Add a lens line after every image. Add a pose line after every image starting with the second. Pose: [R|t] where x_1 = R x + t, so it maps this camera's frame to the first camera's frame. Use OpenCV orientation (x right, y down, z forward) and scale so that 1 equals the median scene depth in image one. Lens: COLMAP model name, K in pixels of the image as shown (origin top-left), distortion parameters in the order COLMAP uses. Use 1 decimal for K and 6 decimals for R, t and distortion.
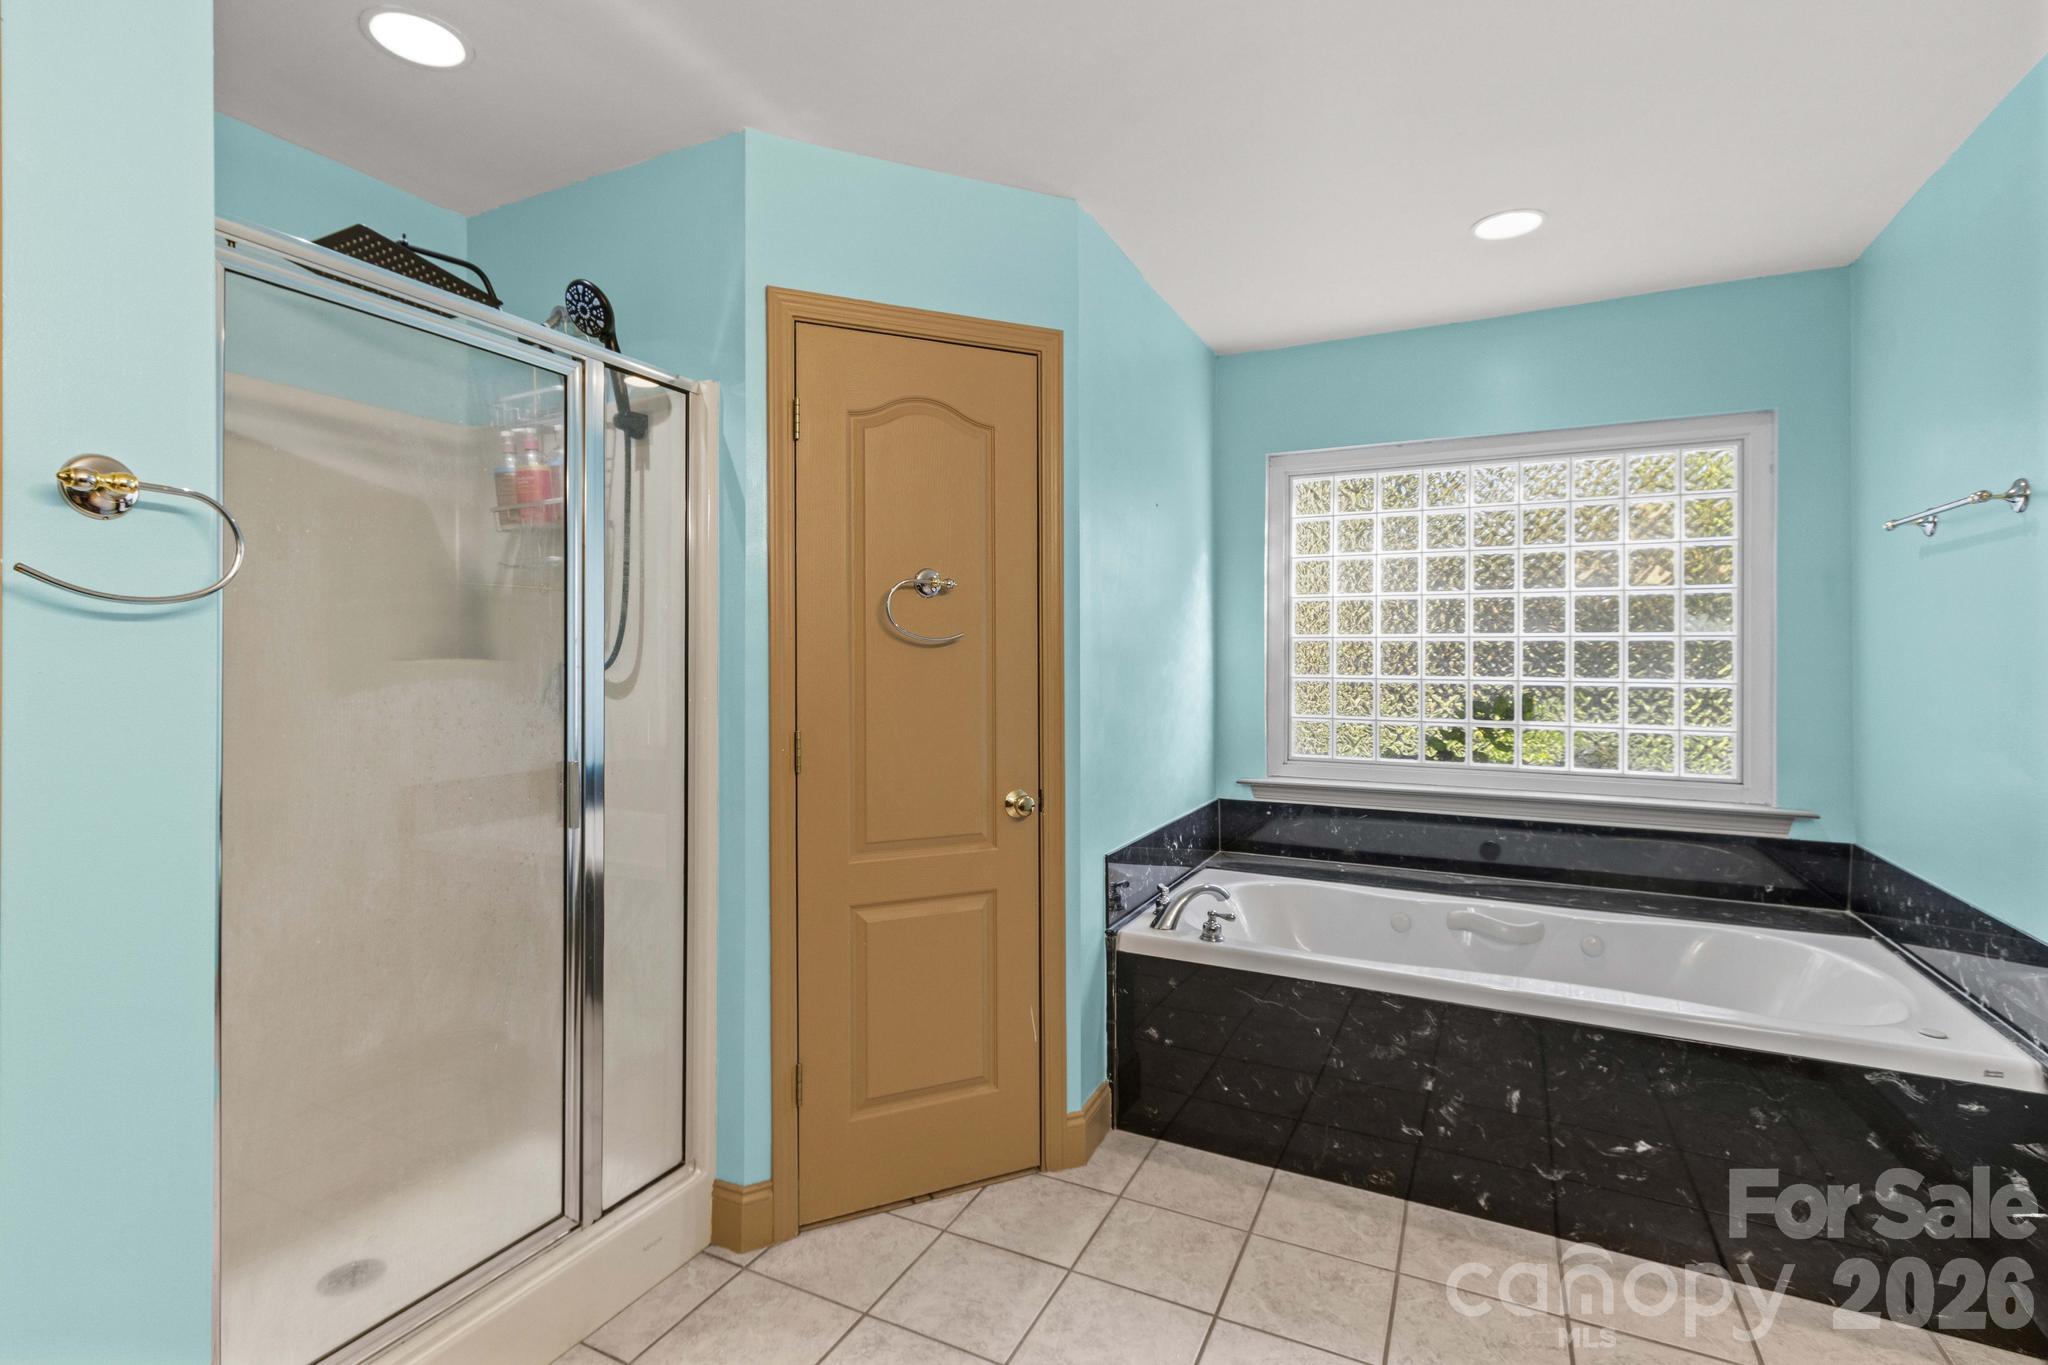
lens RADIAL K [[946.9, 0, 1018.1], [0, 946.9, 657.6], [0, 0, 1]] dist [0.010091, -0.003700]
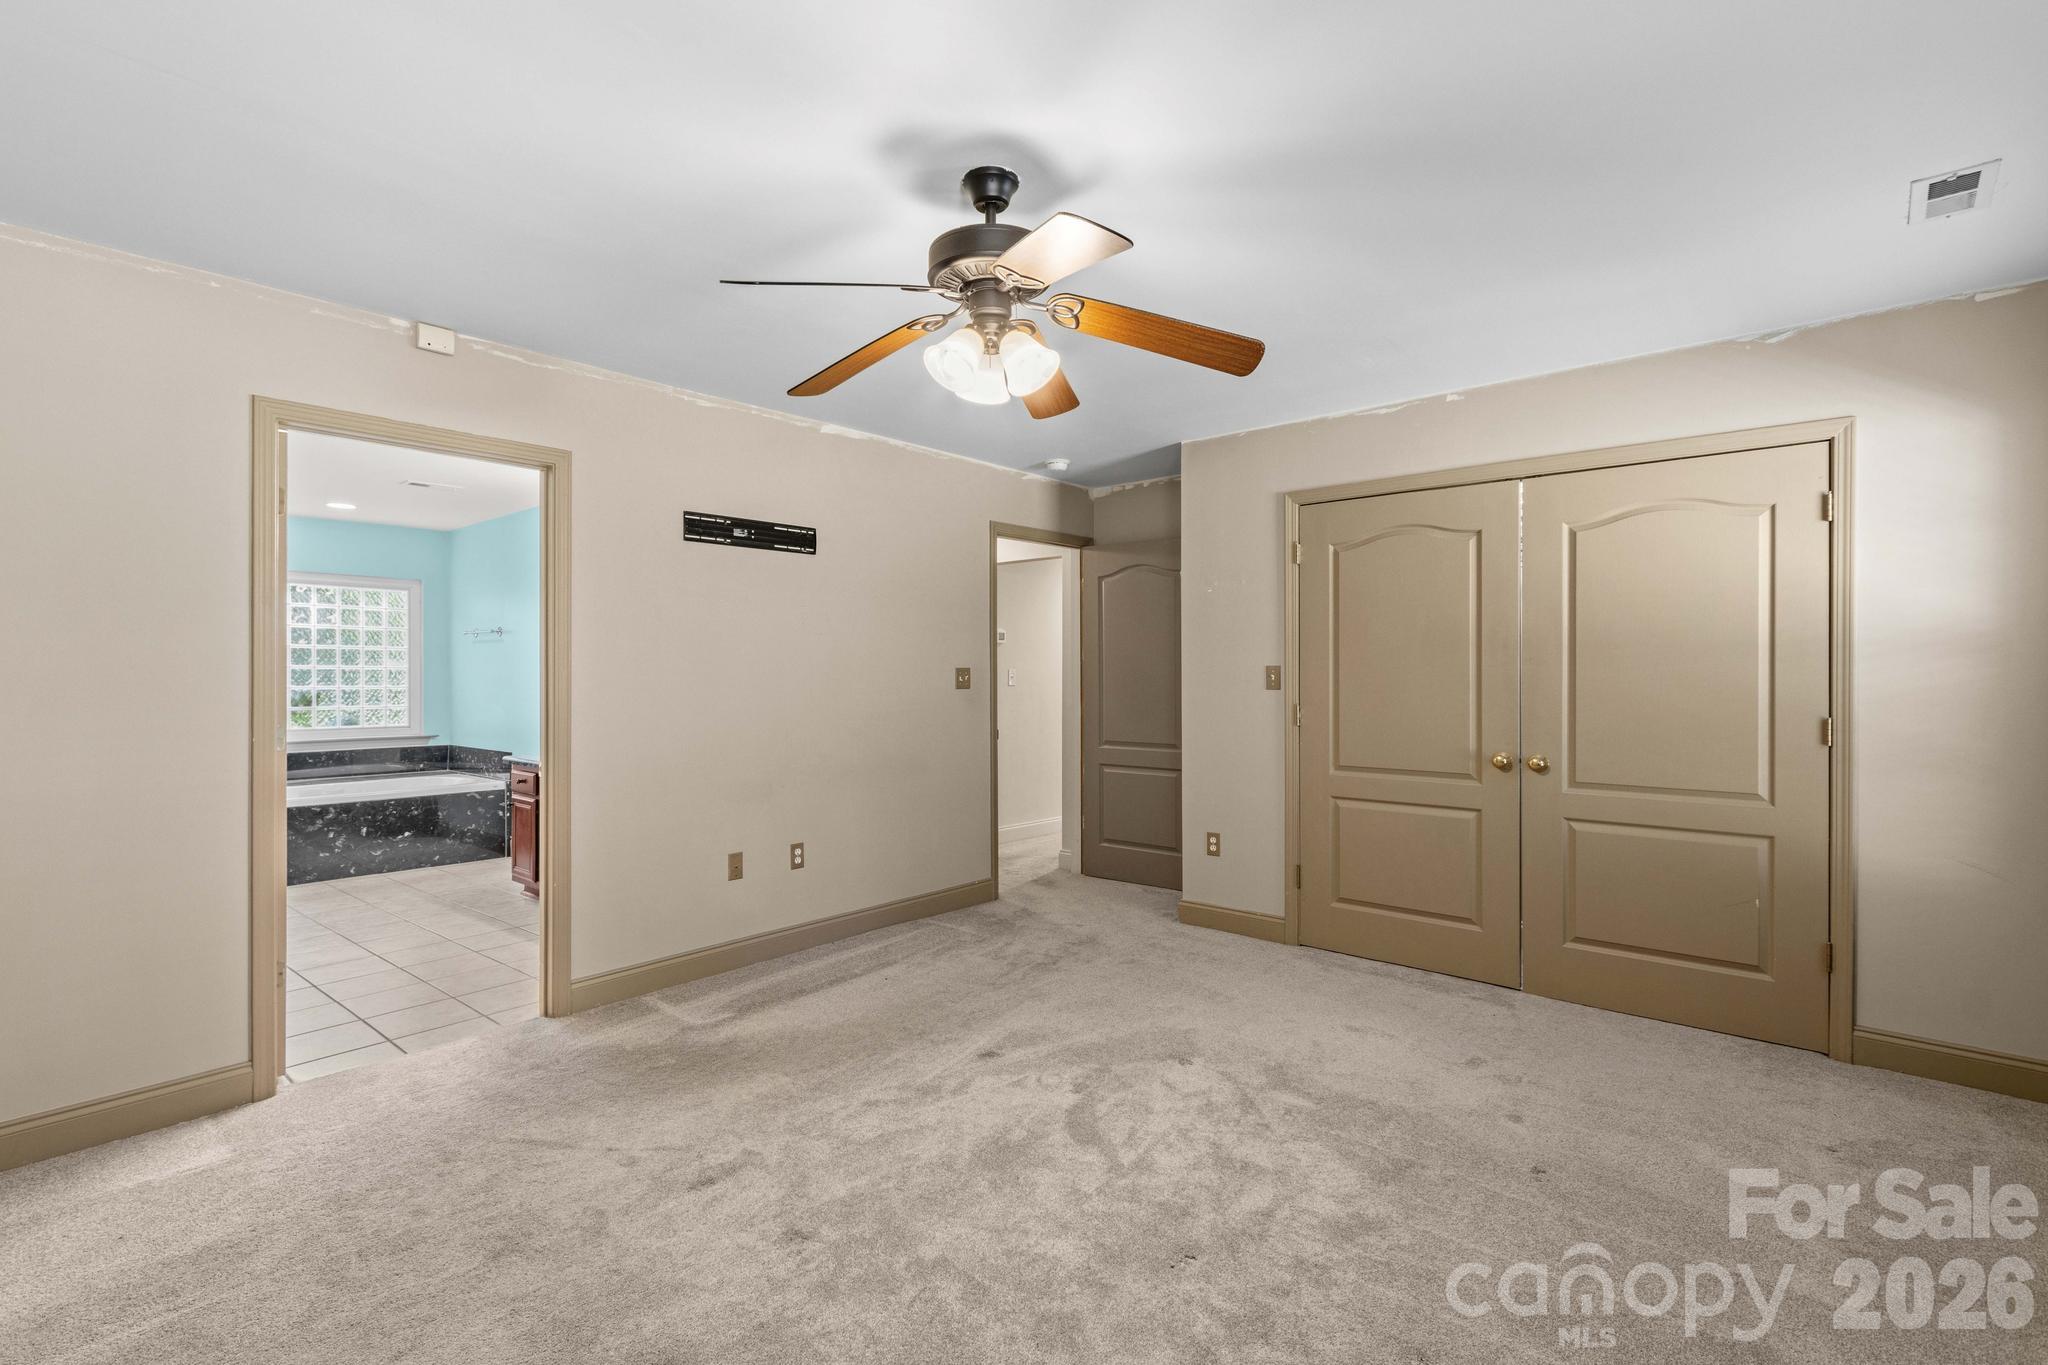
lens RADIAL K [[946.9, 0, 1008.5], [0, 946.9, 678.6], [0, 0, 1]] dist [0.010091, -0.003700]
pose [[0.239617, -0.003072, 0.970863, -1.277643], [0.005257, 0.999984, 0.001866, 0.009026], [-0.970853, 0.004657, 0.239630, -1.119117]]
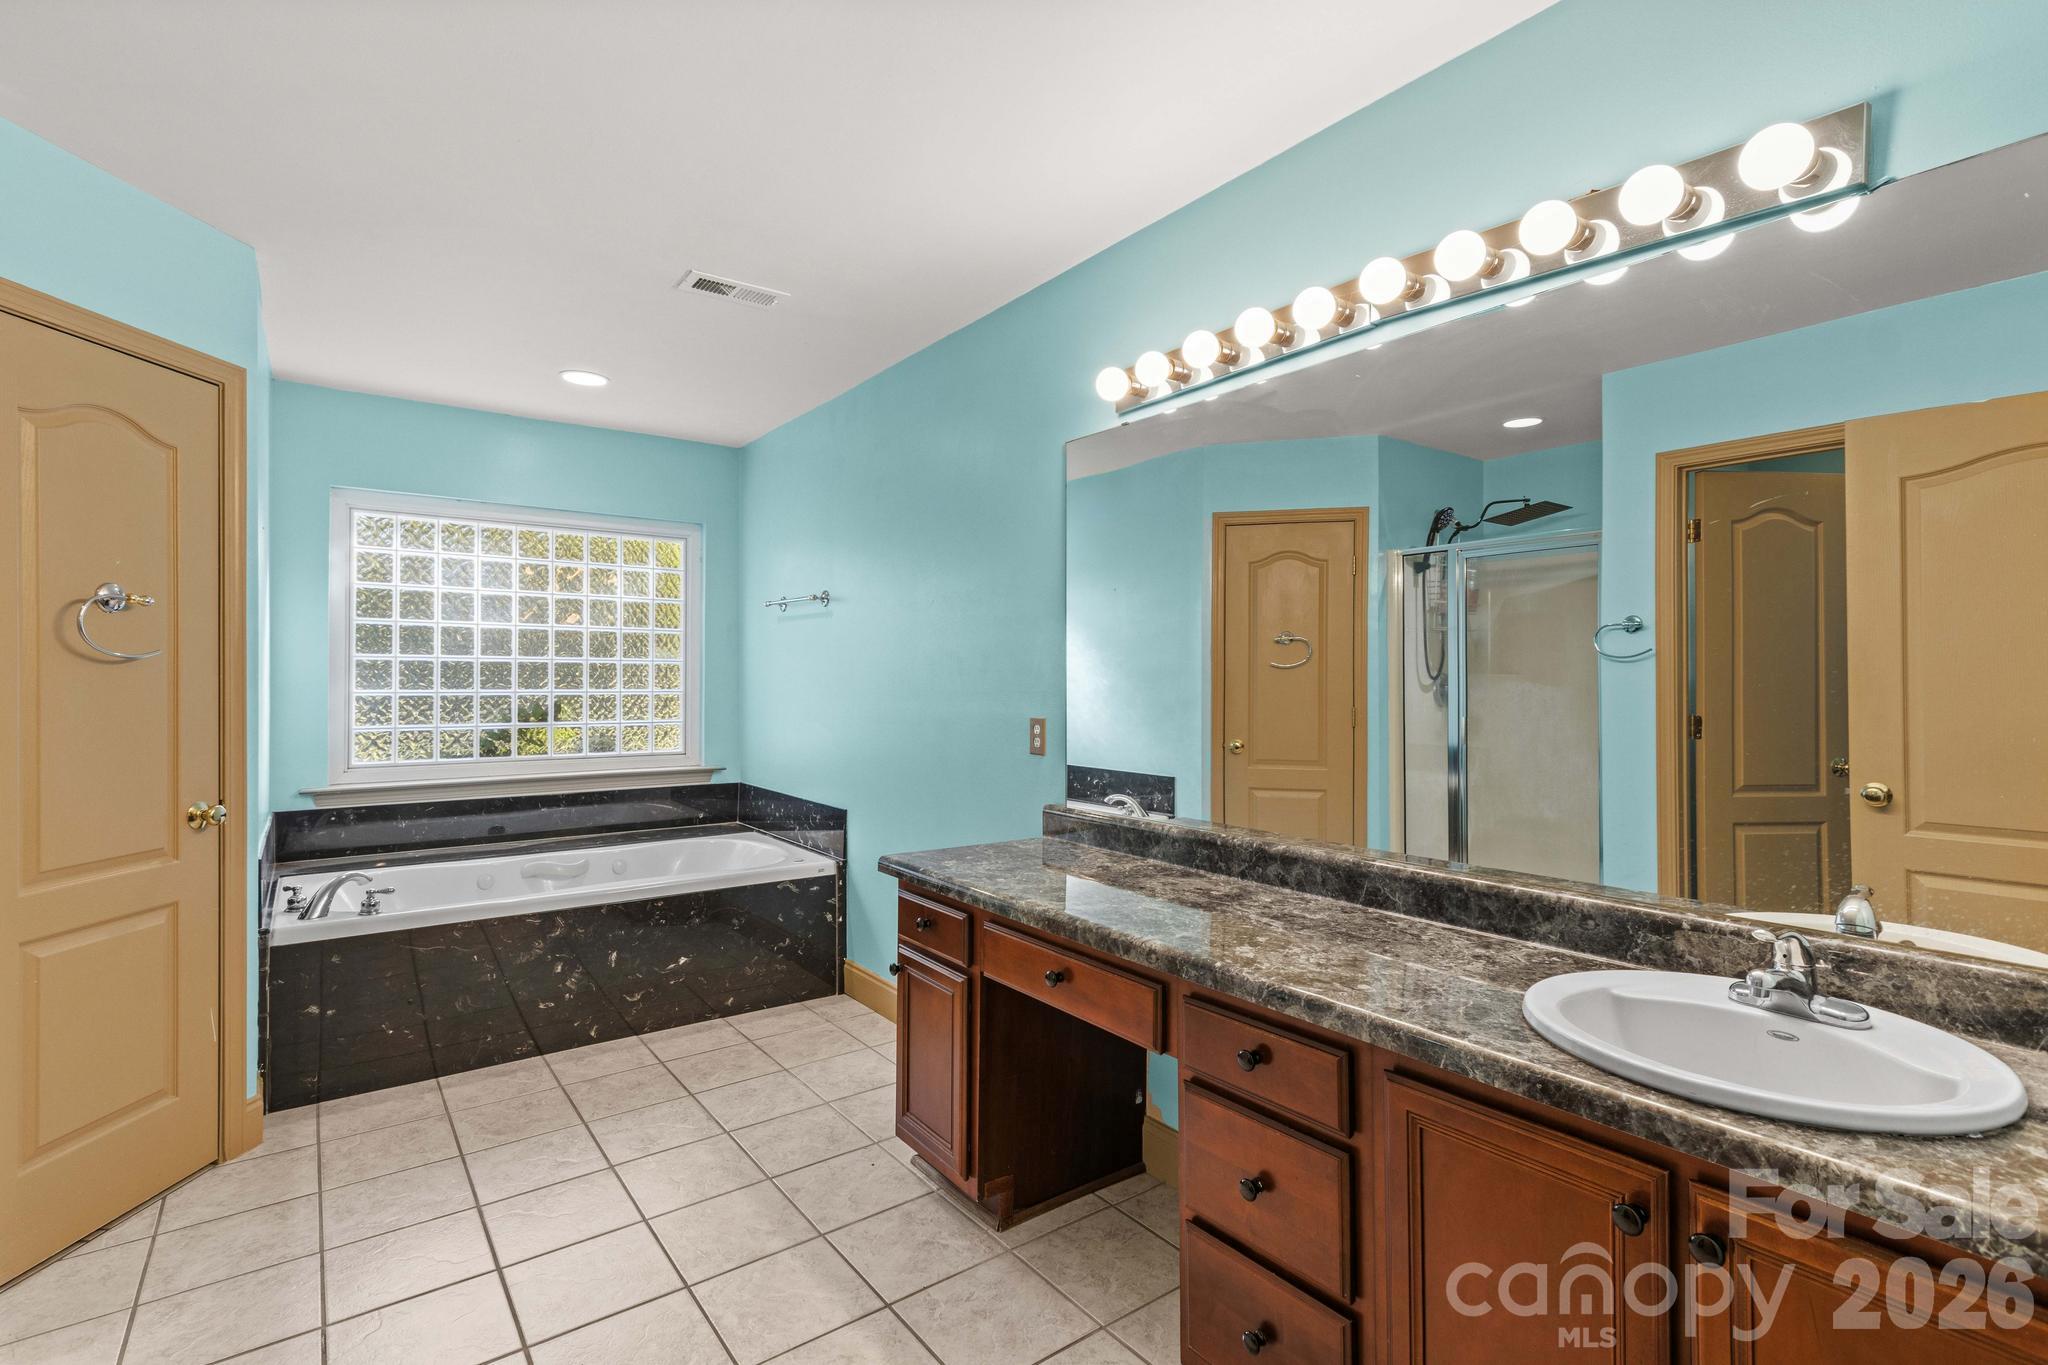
lens RADIAL K [[946.9, 0, 1007.0], [0, 946.9, 673.6], [0, 0, 1]] dist [0.010091, -0.003700]
pose [[0.451531, 0.002080, 0.892253, -0.413323], [-0.001072, 0.999998, -0.001788, -0.000018], [-0.892255, -0.000149, 0.451532, -0.199532]]
